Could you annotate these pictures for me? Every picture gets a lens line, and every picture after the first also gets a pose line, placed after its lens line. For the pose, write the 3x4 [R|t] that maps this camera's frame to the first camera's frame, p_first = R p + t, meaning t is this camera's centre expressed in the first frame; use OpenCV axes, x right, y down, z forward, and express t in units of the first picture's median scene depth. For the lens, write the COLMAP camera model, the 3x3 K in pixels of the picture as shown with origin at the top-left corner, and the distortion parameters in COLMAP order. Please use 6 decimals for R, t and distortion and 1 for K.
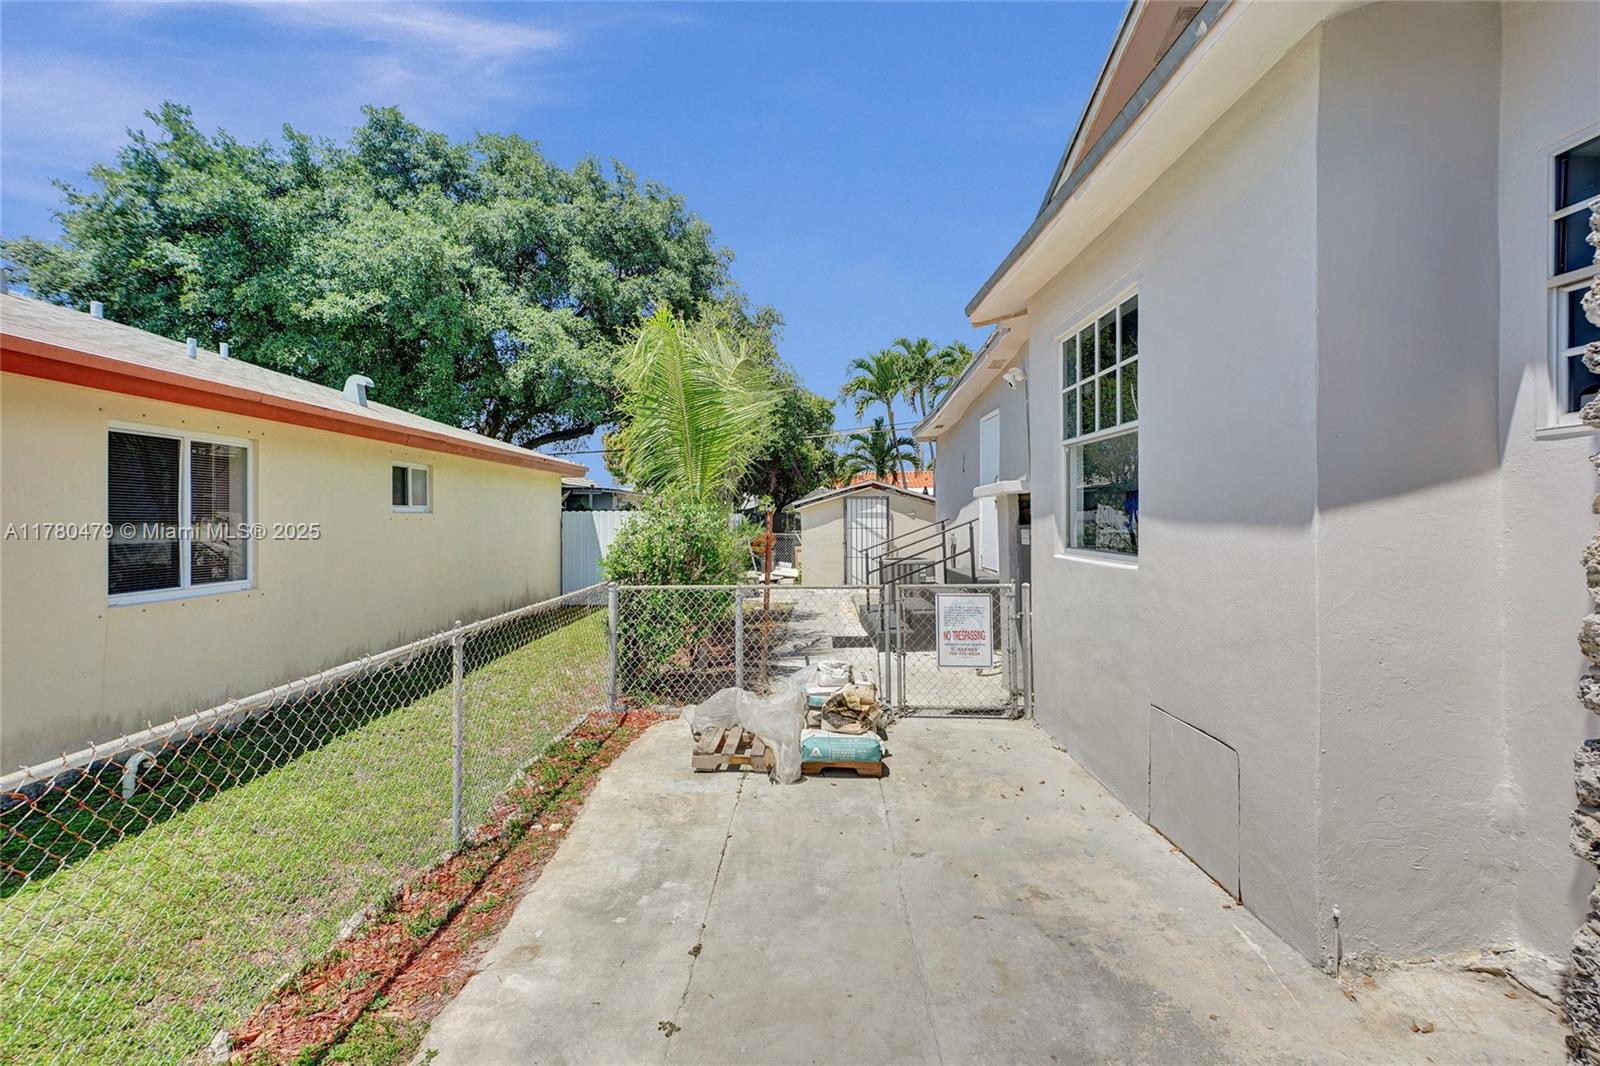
lens RADIAL K [[743.0, 0, 797.2], [0, 743.0, 512.5], [0, 0, 1]] dist [0.006259, 0.007371]
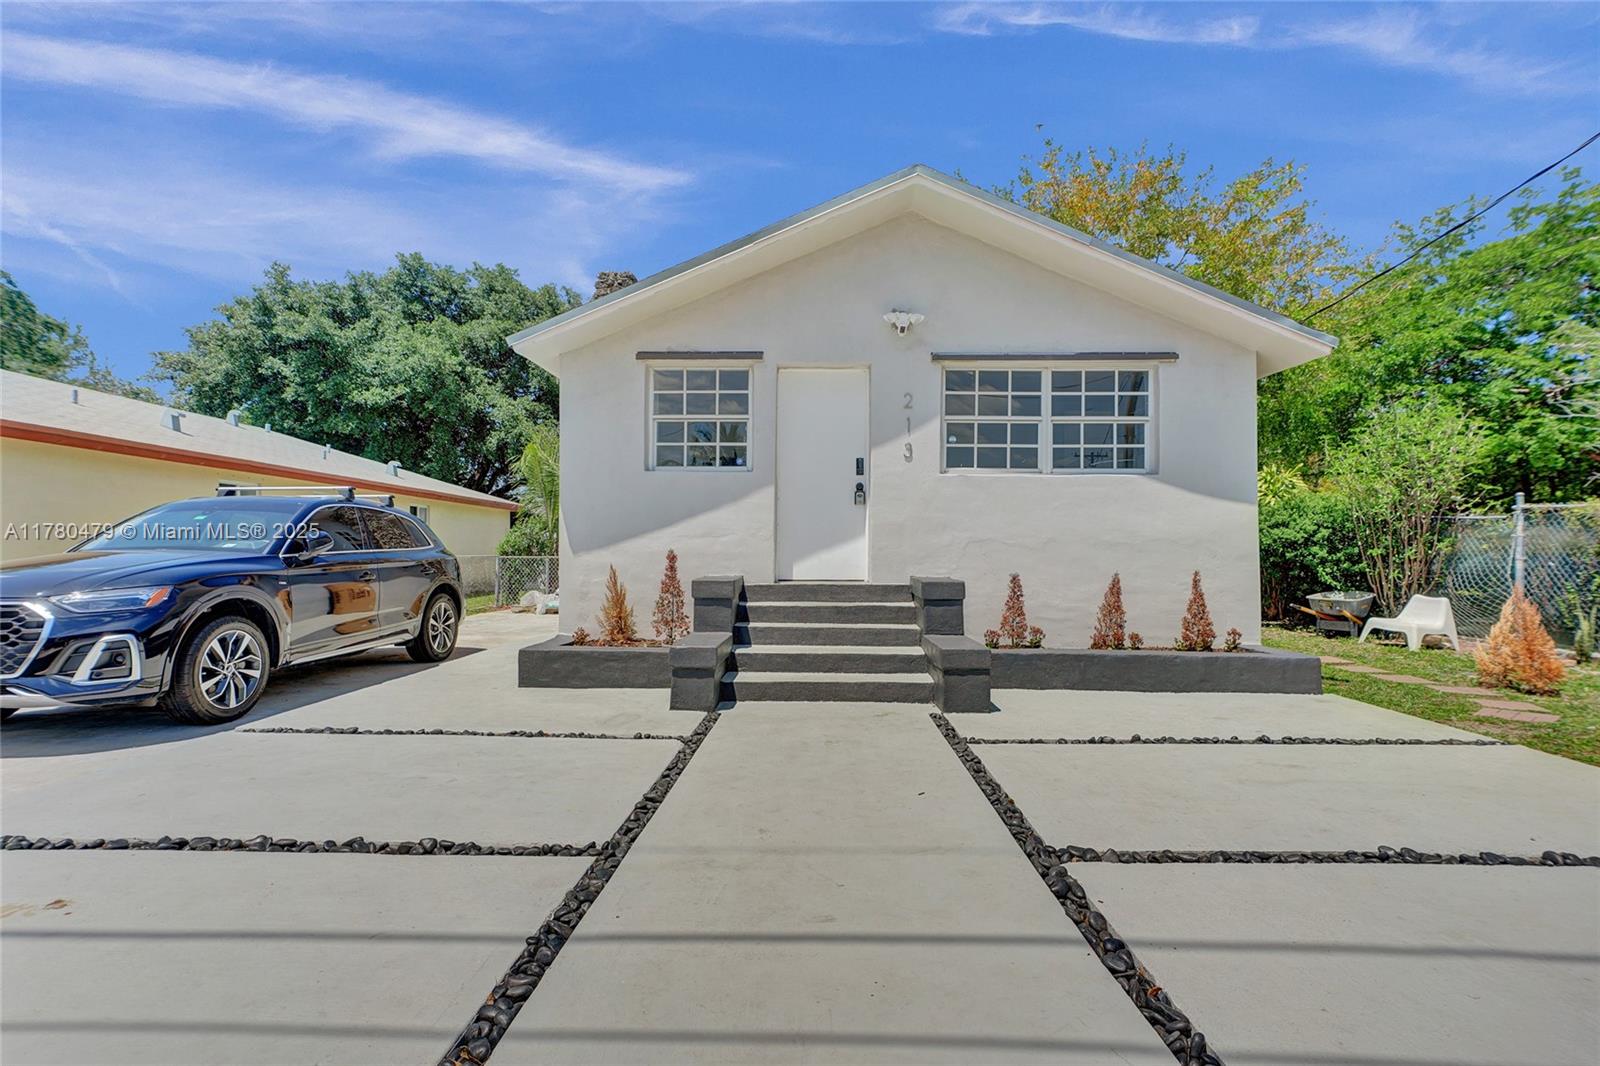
lens RADIAL K [[743.0, 0, 797.8], [0, 743.0, 548.7], [0, 0, 1]] dist [0.006259, 0.007371]
pose [[0.999569, 0.022306, -0.019069, 0.259812], [-0.022279, 0.999750, 0.001642, 0.016791], [0.019101, -0.001217, 0.999817, -0.469444]]
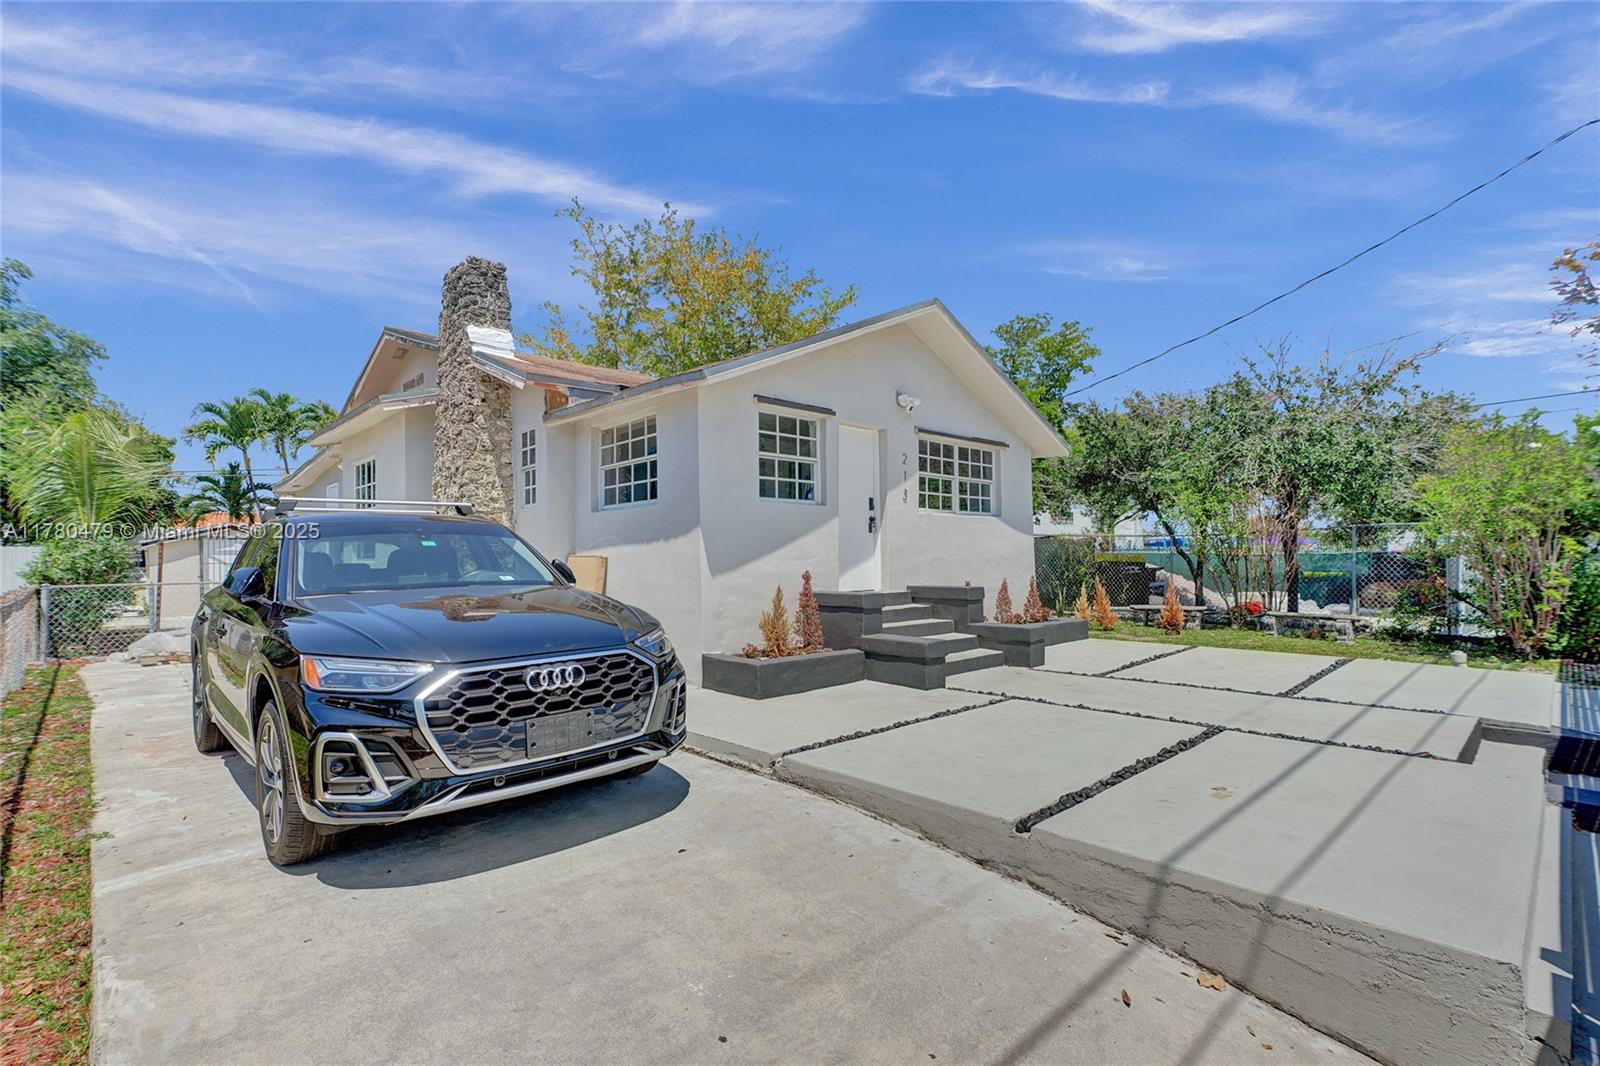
lens RADIAL K [[743.0, 0, 801.3], [0, 743.0, 573.5], [0, 0, 1]] dist [0.006259, 0.007371]
pose [[0.718646, -0.004429, 0.695362, -0.064641], [-0.004945, 0.999922, 0.011480, 0.016241], [-0.695358, -0.011688, 0.718568, -0.422563]]
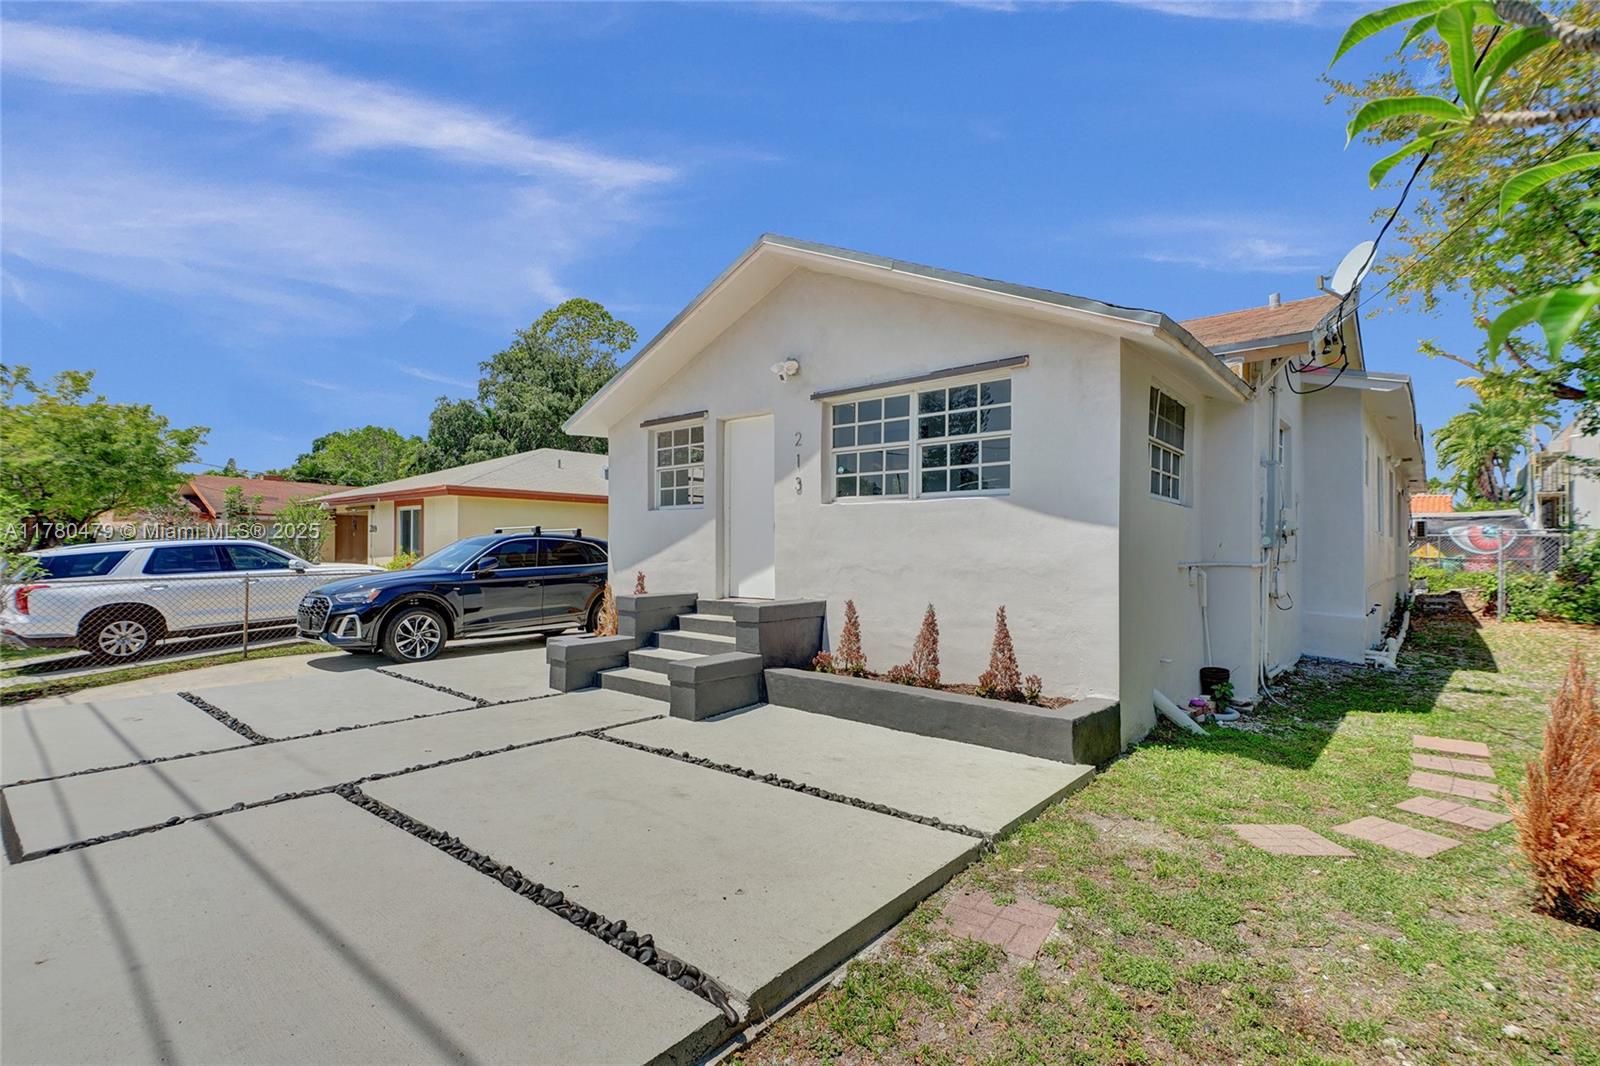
lens RADIAL K [[743.0, 0, 816.0], [0, 743.0, 534.0], [0, 0, 1]] dist [0.006259, 0.007371]
pose [[0.764641, 0.006764, -0.644420, 0.543361], [-0.014669, 0.999869, -0.006911, -0.000701], [0.644289, 0.014737, 0.764640, -0.409202]]
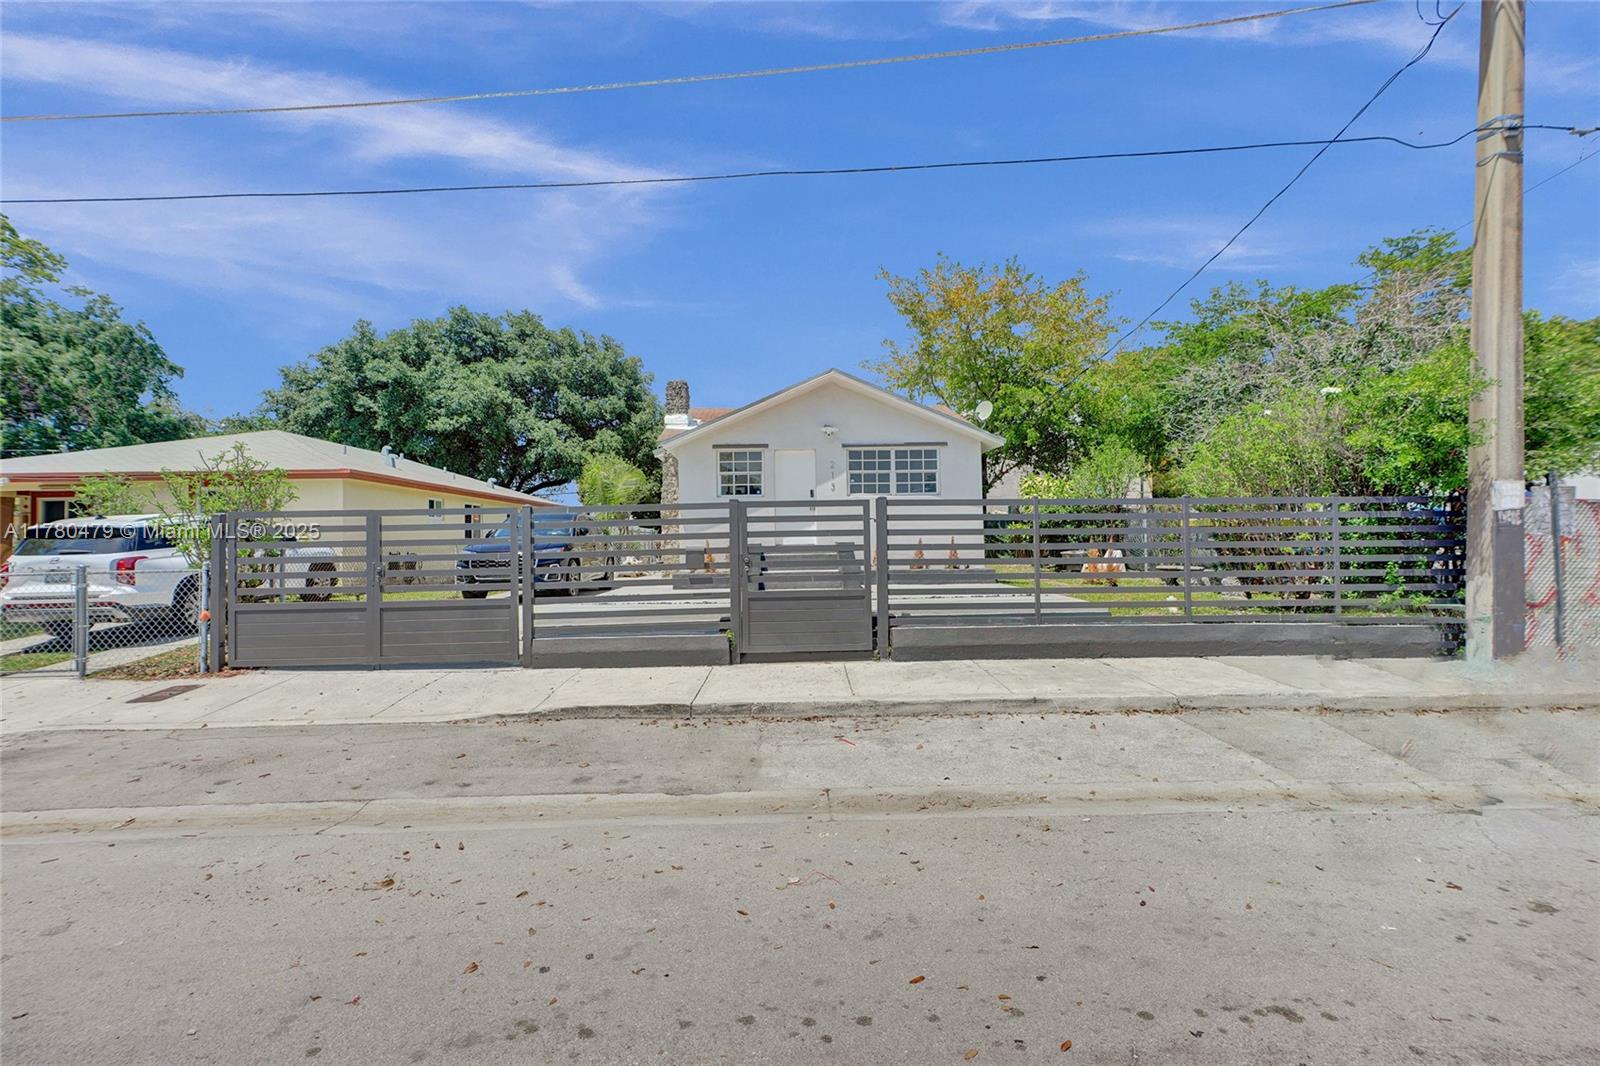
lens RADIAL K [[743.0, 0, 796.2], [0, 743.0, 534.6], [0, 0, 1]] dist [0.006259, 0.007371]
pose [[0.999650, 0.001775, 0.026413, 0.244482], [-0.001696, 0.999994, -0.003019, 0.024039], [-0.026418, 0.002973, 0.999647, -0.894443]]
